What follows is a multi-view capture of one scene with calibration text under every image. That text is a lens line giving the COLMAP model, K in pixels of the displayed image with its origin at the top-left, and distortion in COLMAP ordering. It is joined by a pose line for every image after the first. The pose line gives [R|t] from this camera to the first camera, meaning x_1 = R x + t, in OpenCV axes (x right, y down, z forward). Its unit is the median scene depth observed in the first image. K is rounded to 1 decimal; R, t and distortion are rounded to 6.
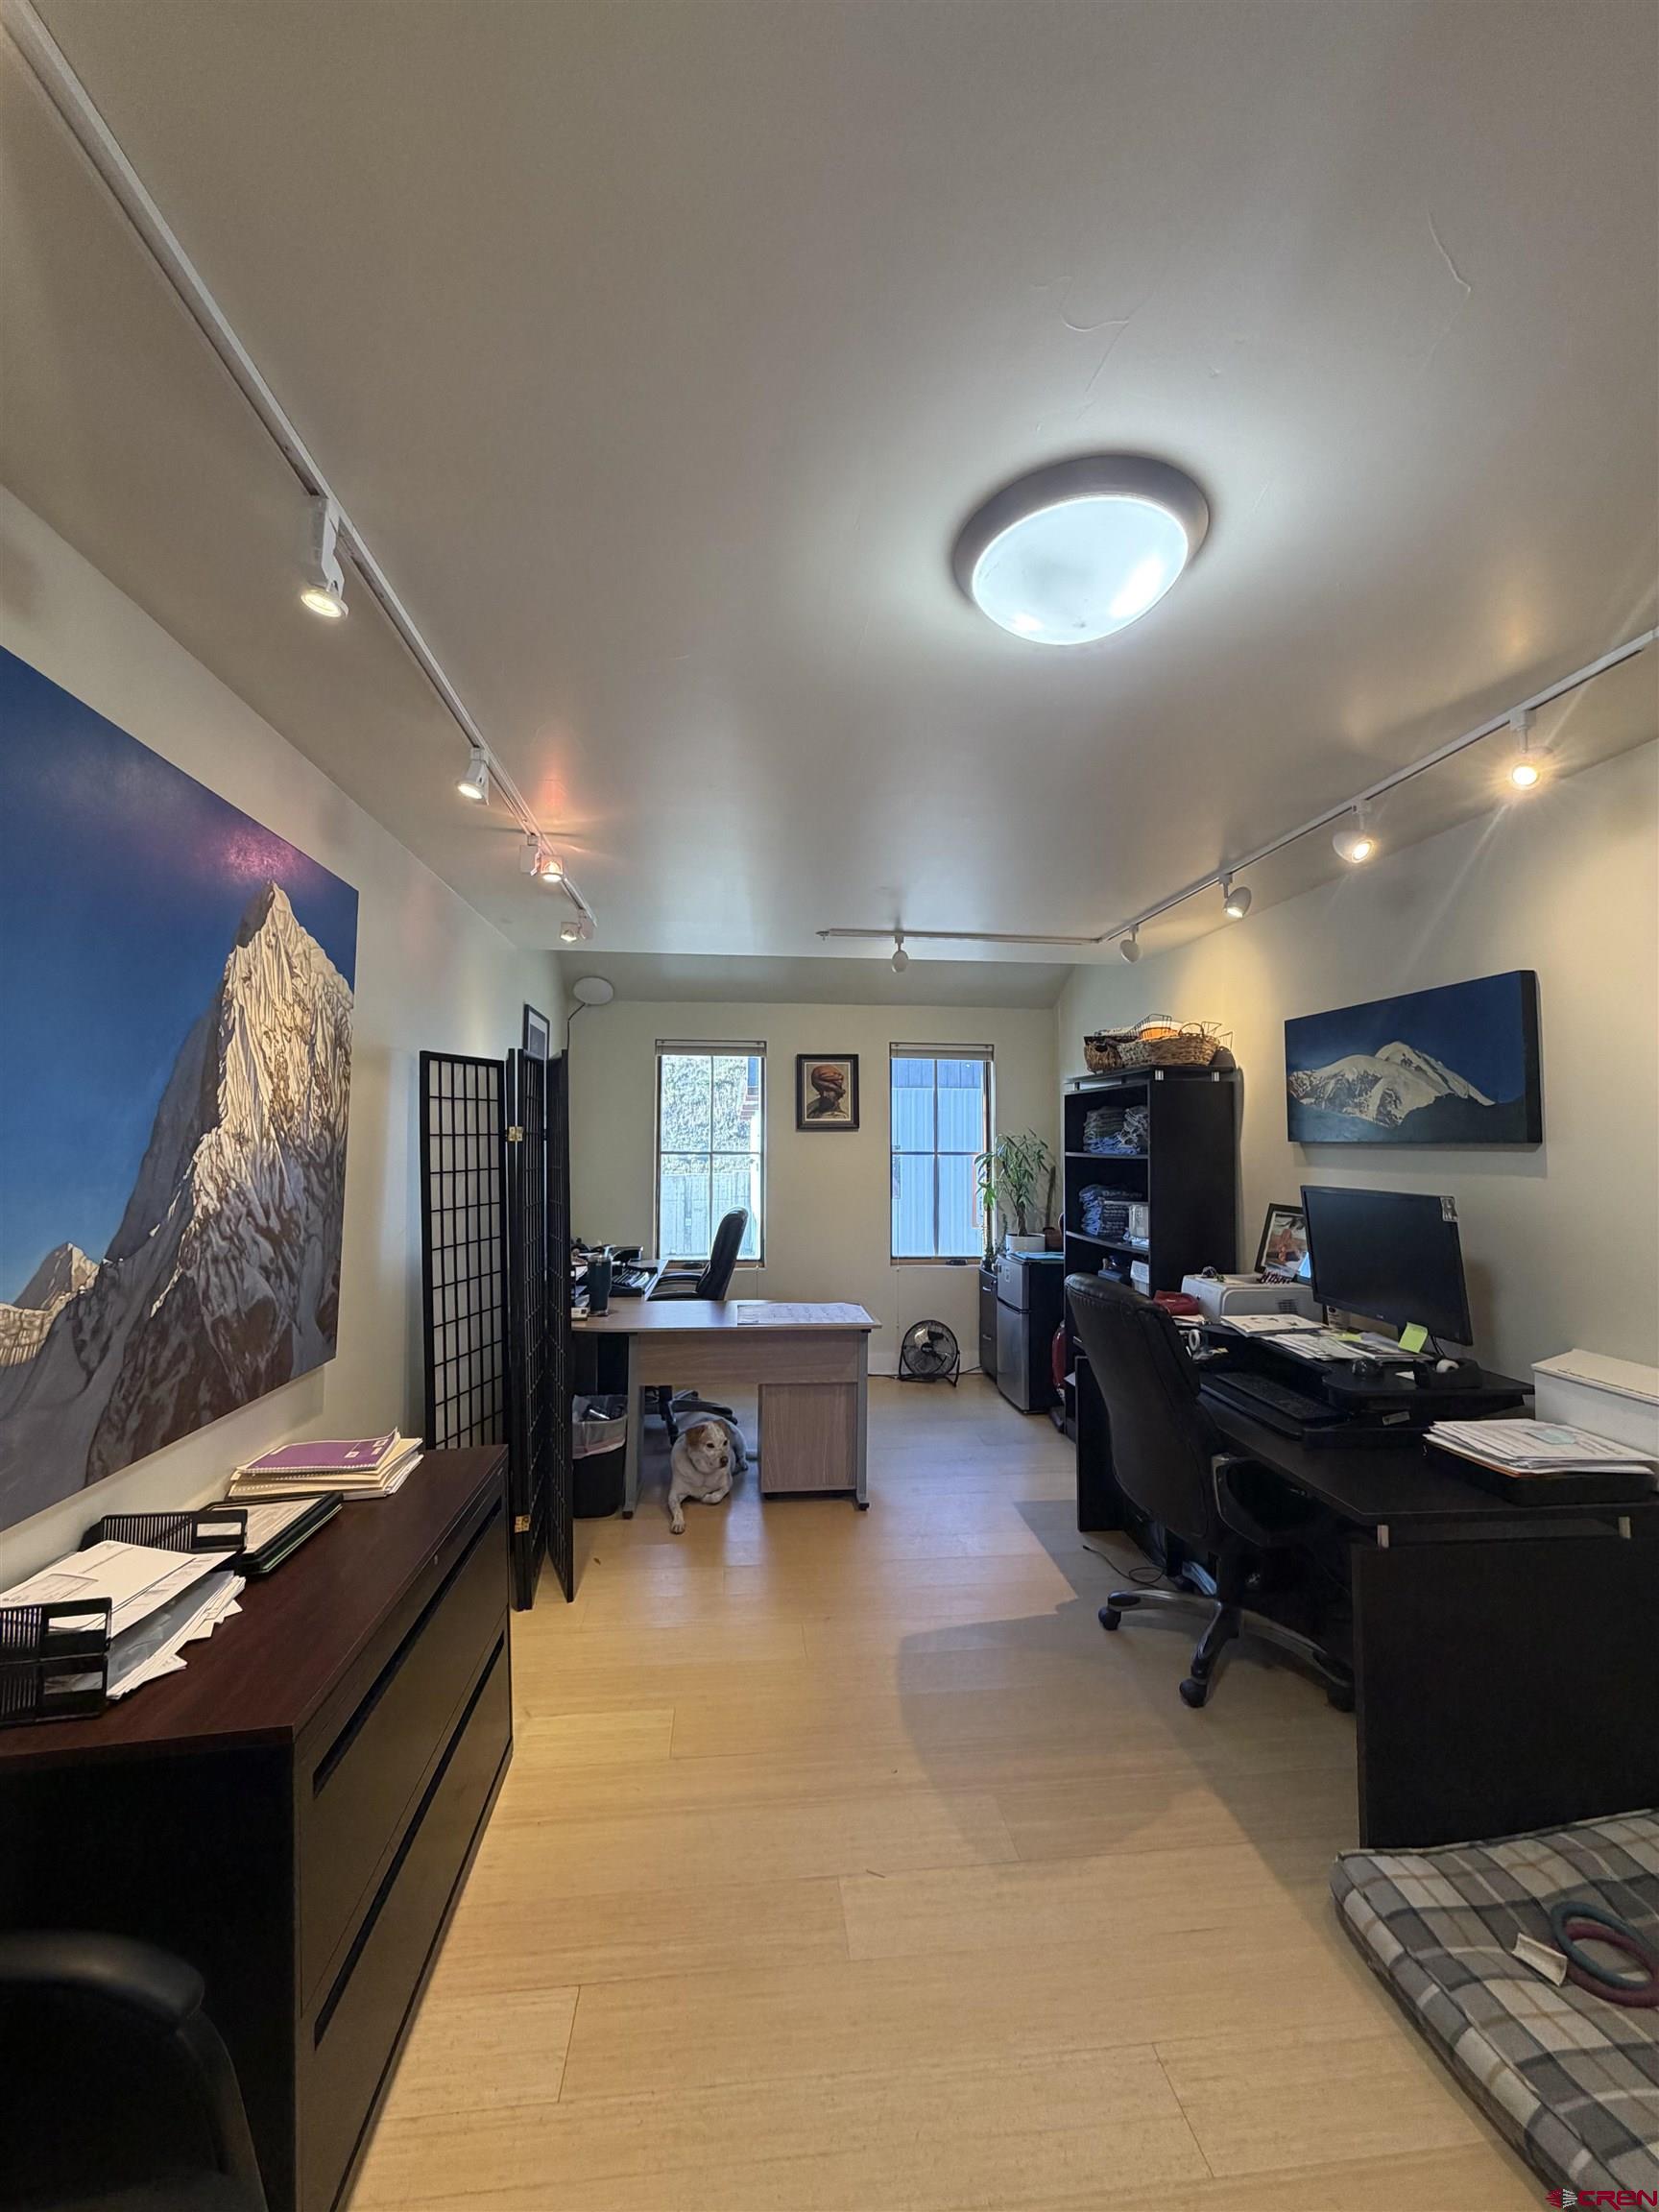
lens RADIAL K [[879.5, 0, 832.2], [0, 879.5, 1107.1], [0, 0, 1]] dist [-0.001892, 0.000836]
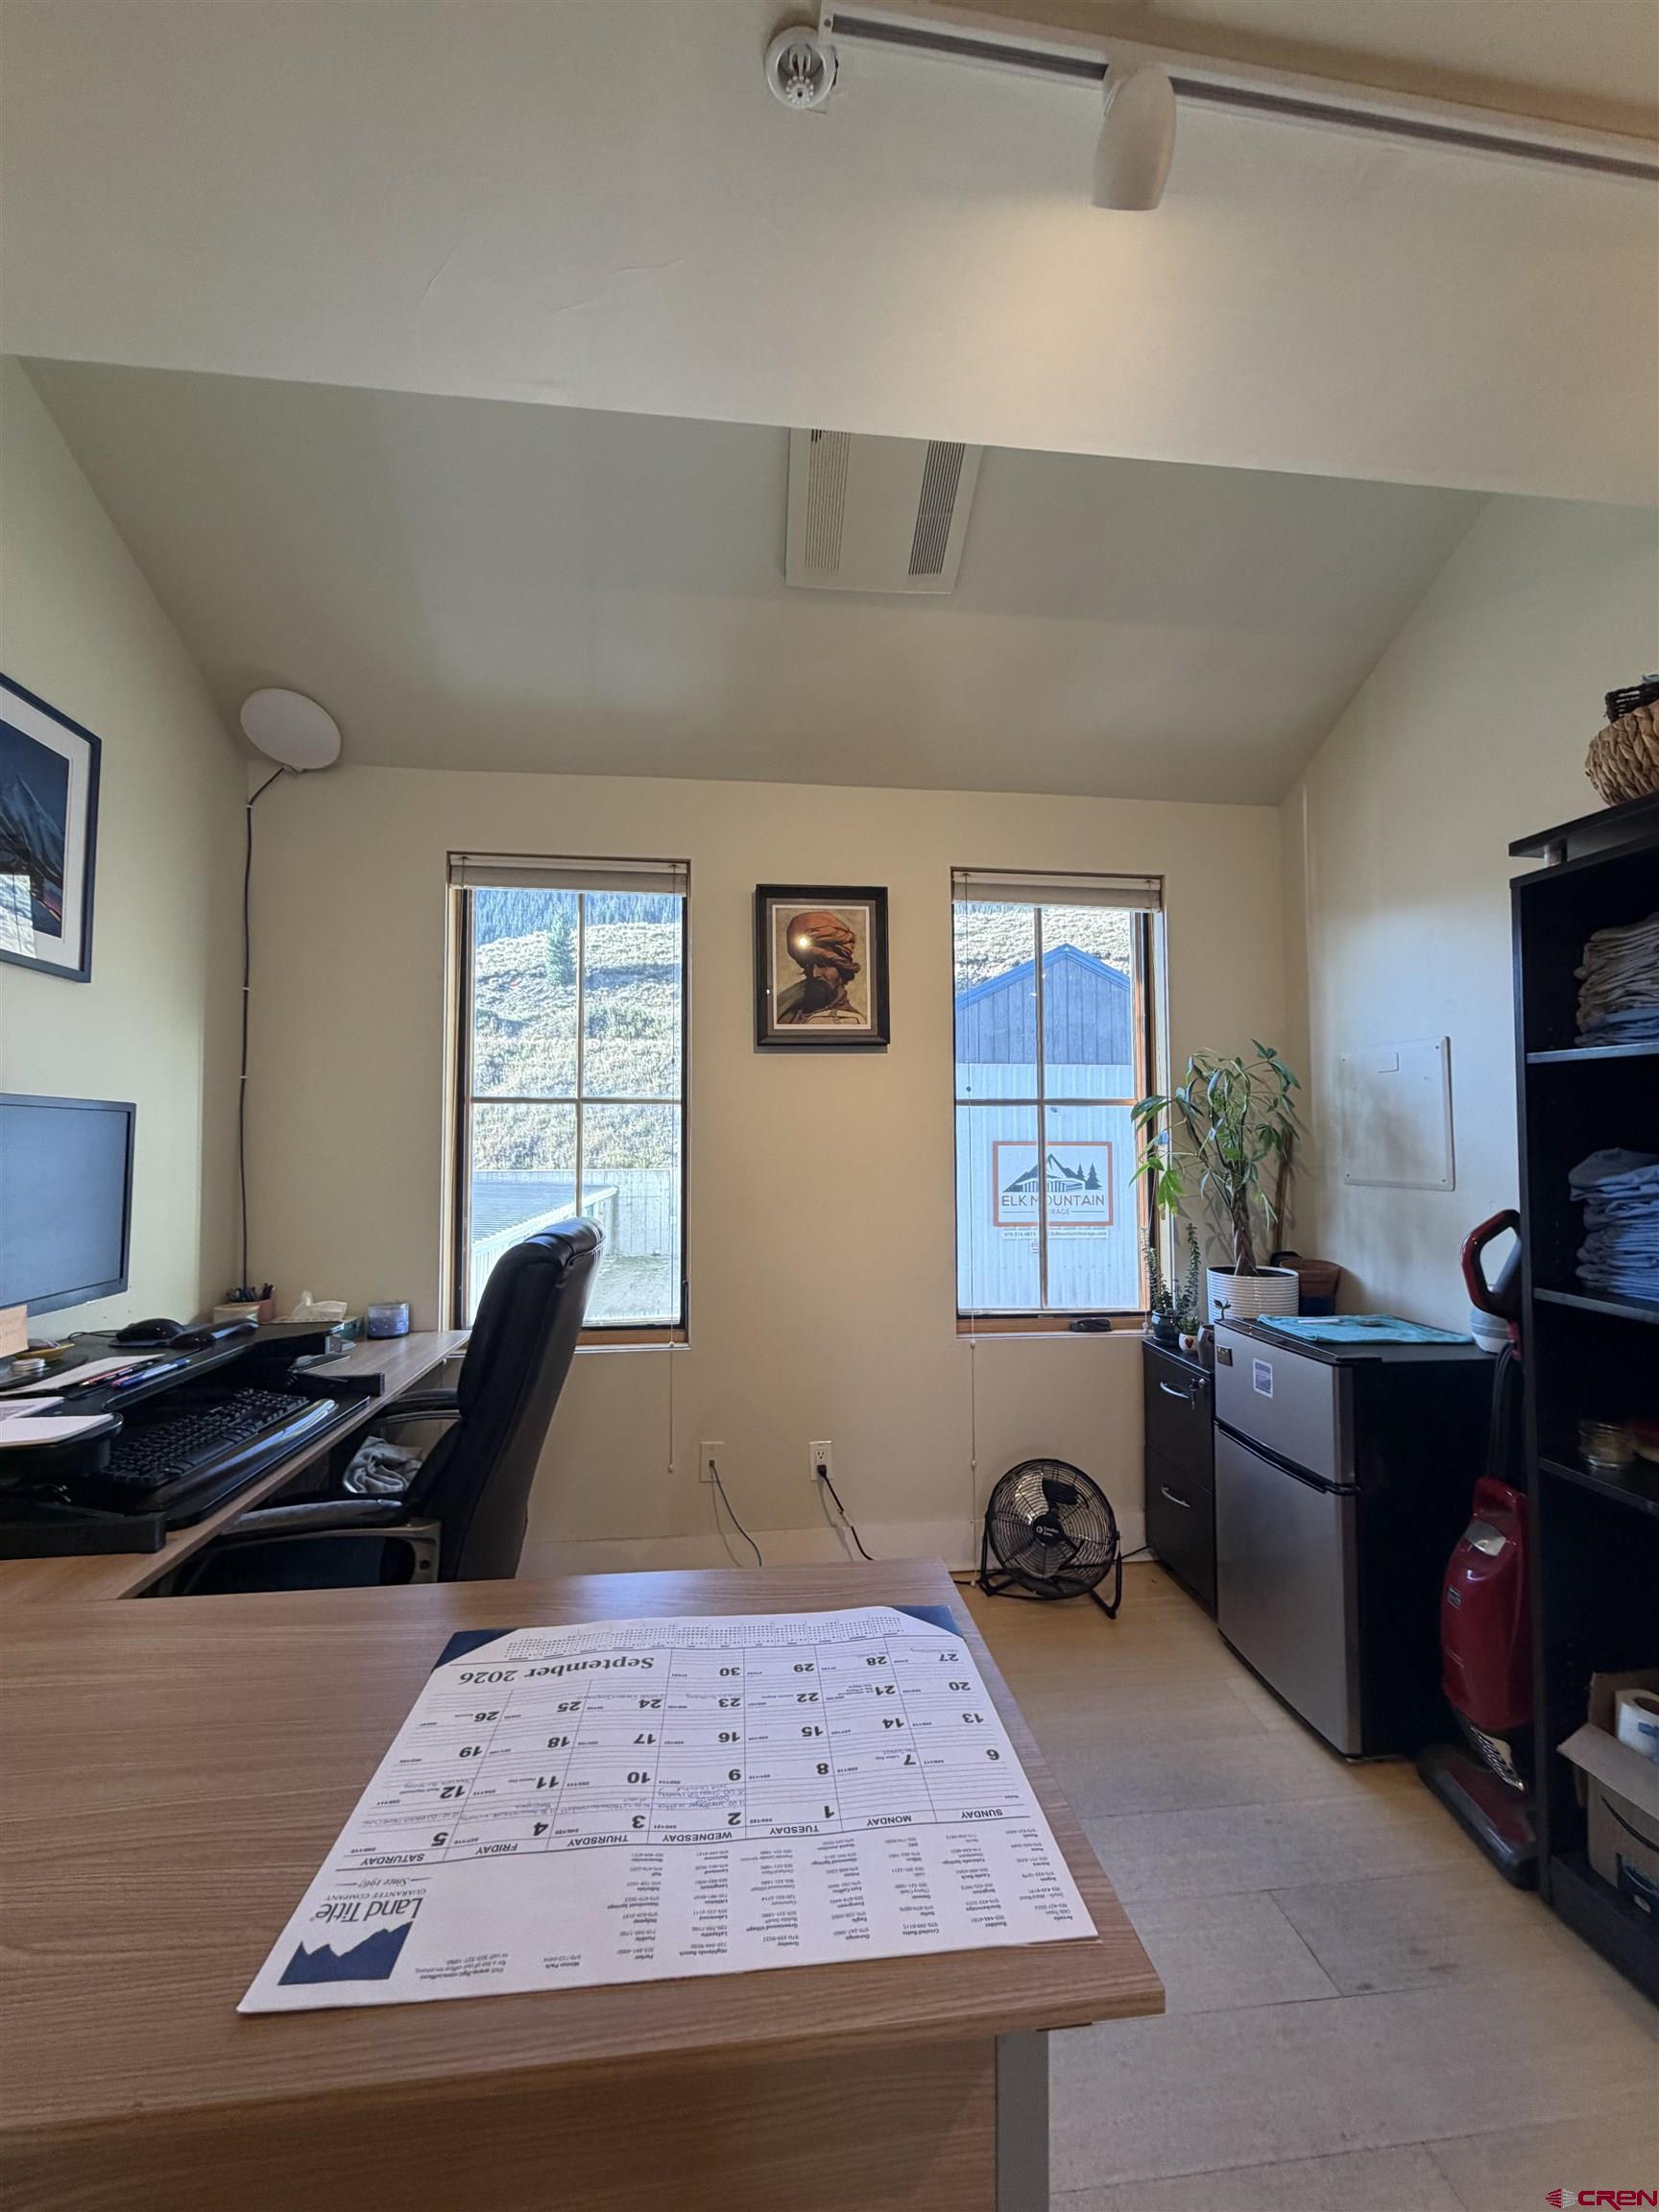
lens RADIAL K [[879.5, 0, 834.6], [0, 879.5, 1092.8], [0, 0, 1]] dist [-0.001892, 0.000836]
pose [[0.999965, -0.004254, 0.007231, -0.002602], [0.004329, 0.999936, -0.010426, 0.070249], [-0.007186, 0.010457, 0.999920, 0.673944]]
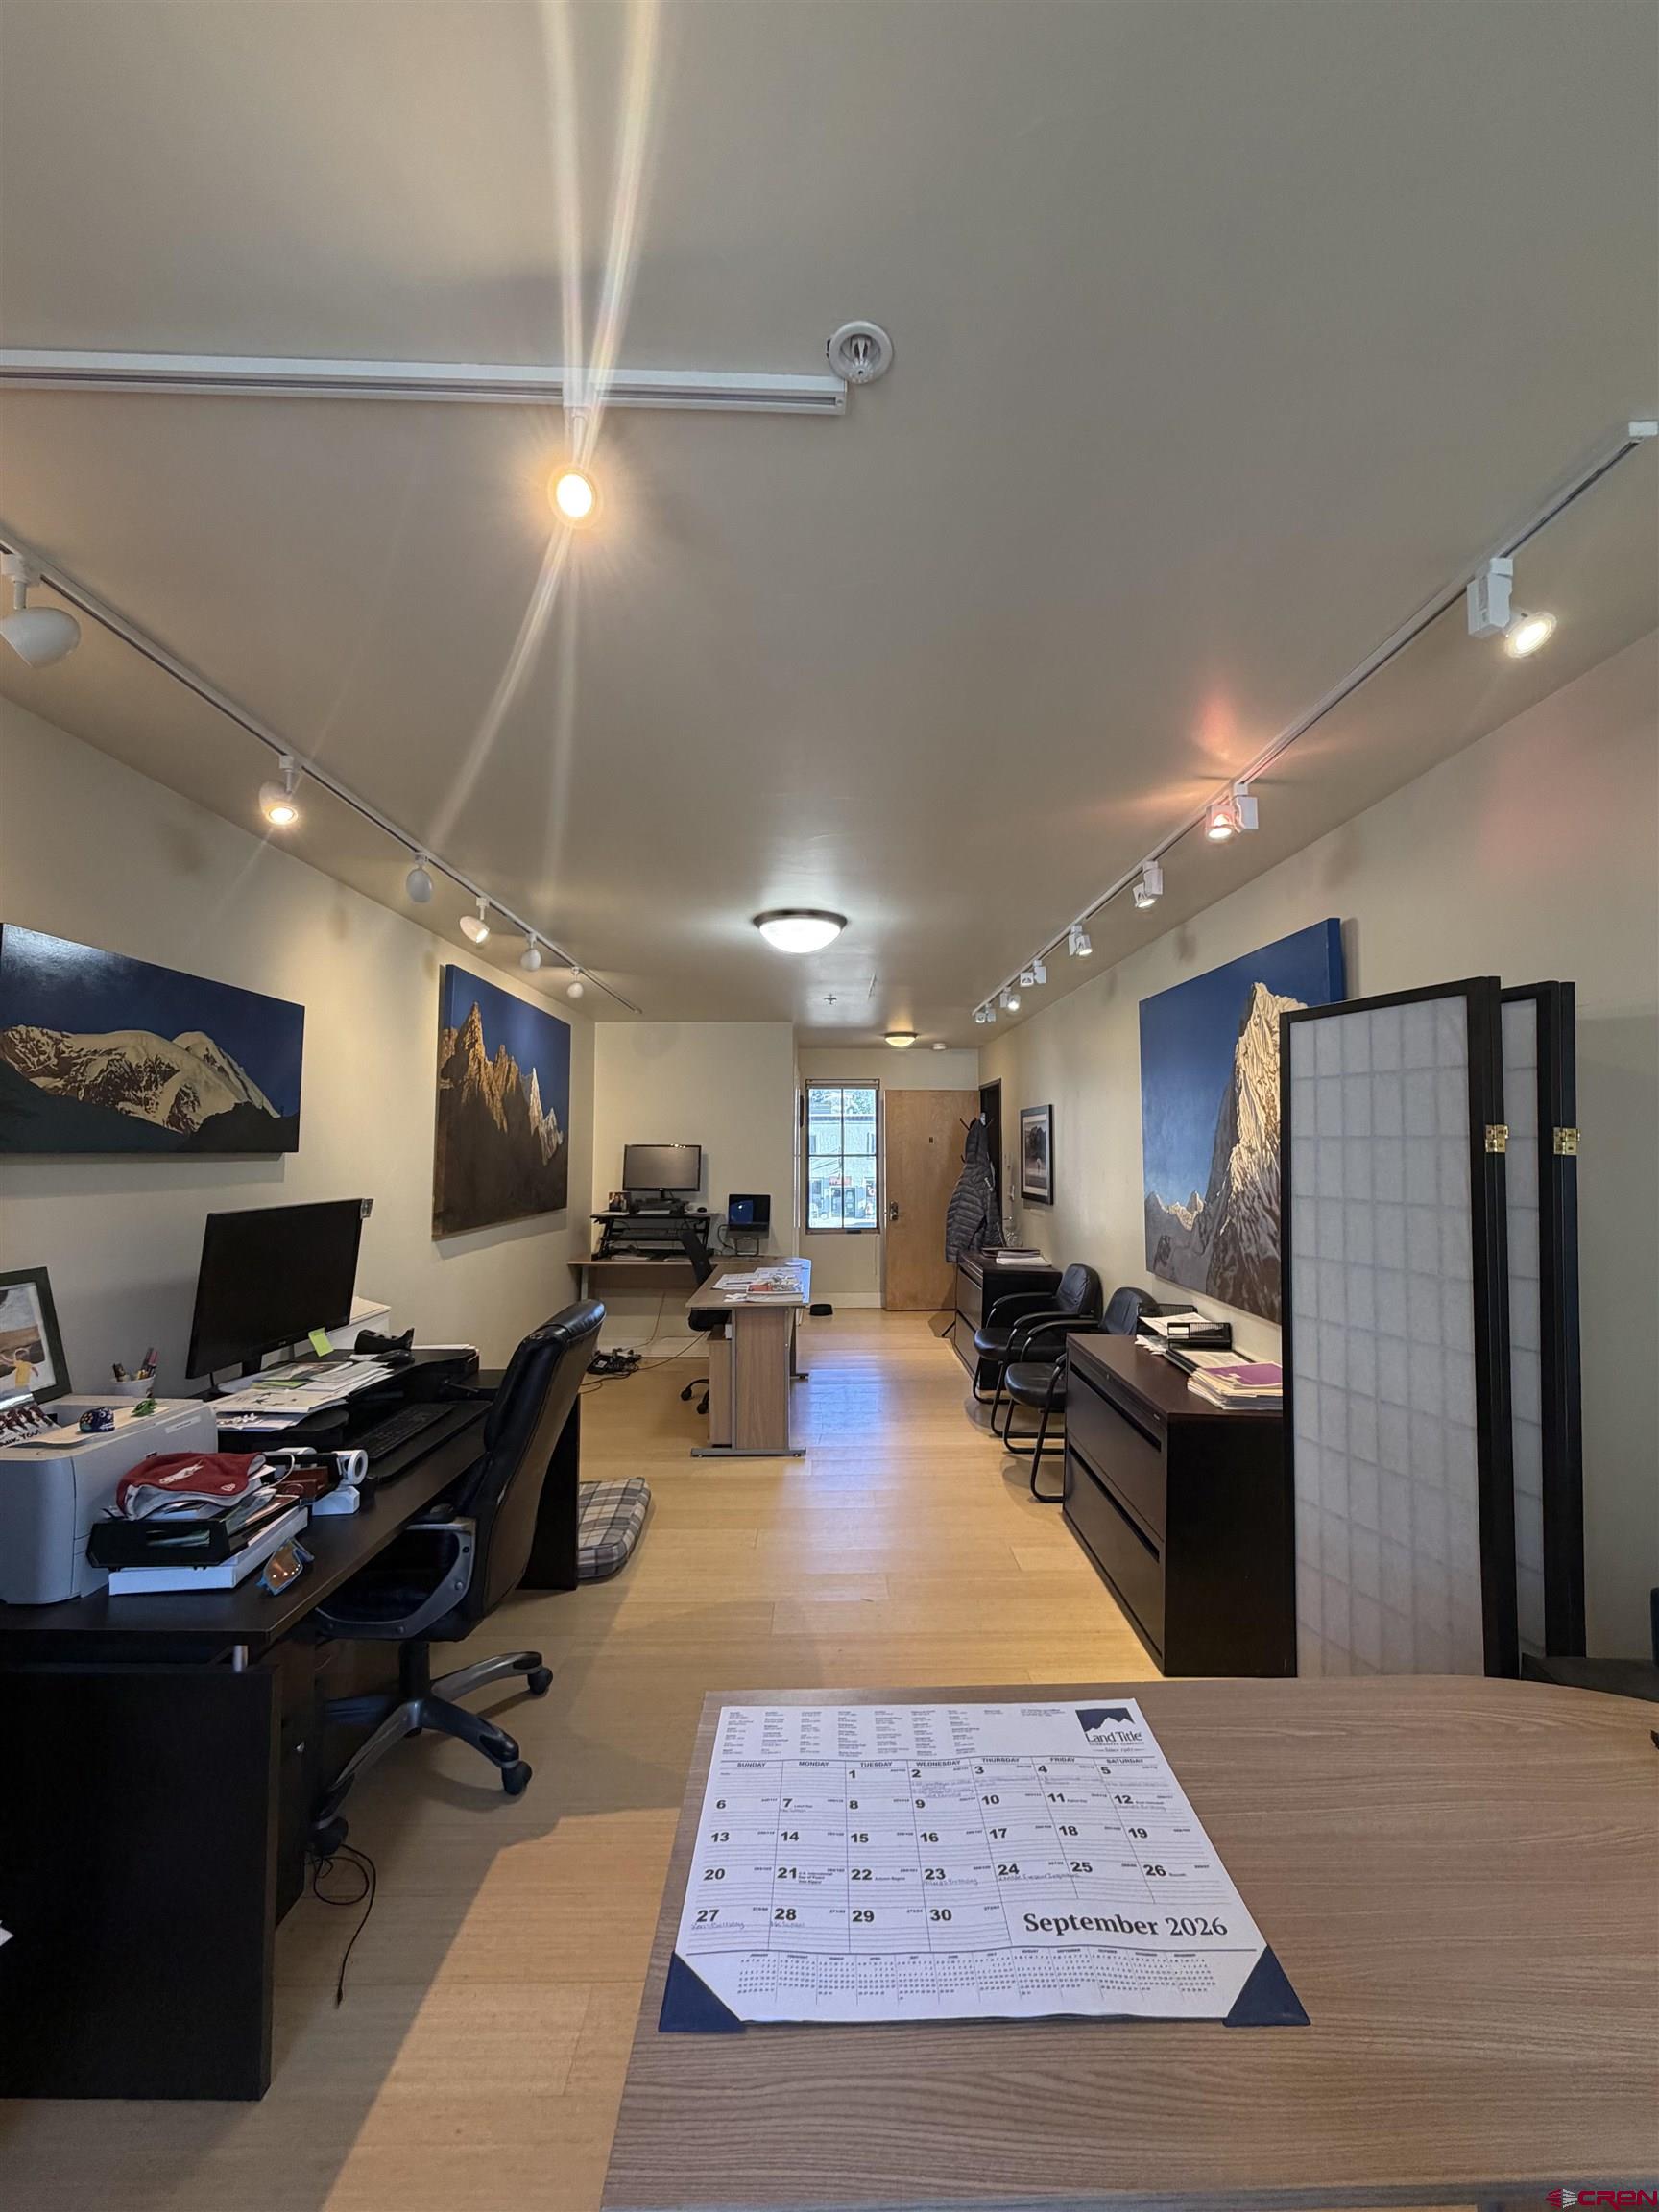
lens RADIAL K [[879.5, 0, 842.5], [0, 879.5, 1107.7], [0, 0, 1]] dist [-0.001892, 0.000836]
pose [[-0.995968, 0.003568, 0.089639, -0.022655], [-0.004079, 0.996374, -0.084985, 0.040578], [-0.089618, -0.085008, -0.992342, 1.094152]]
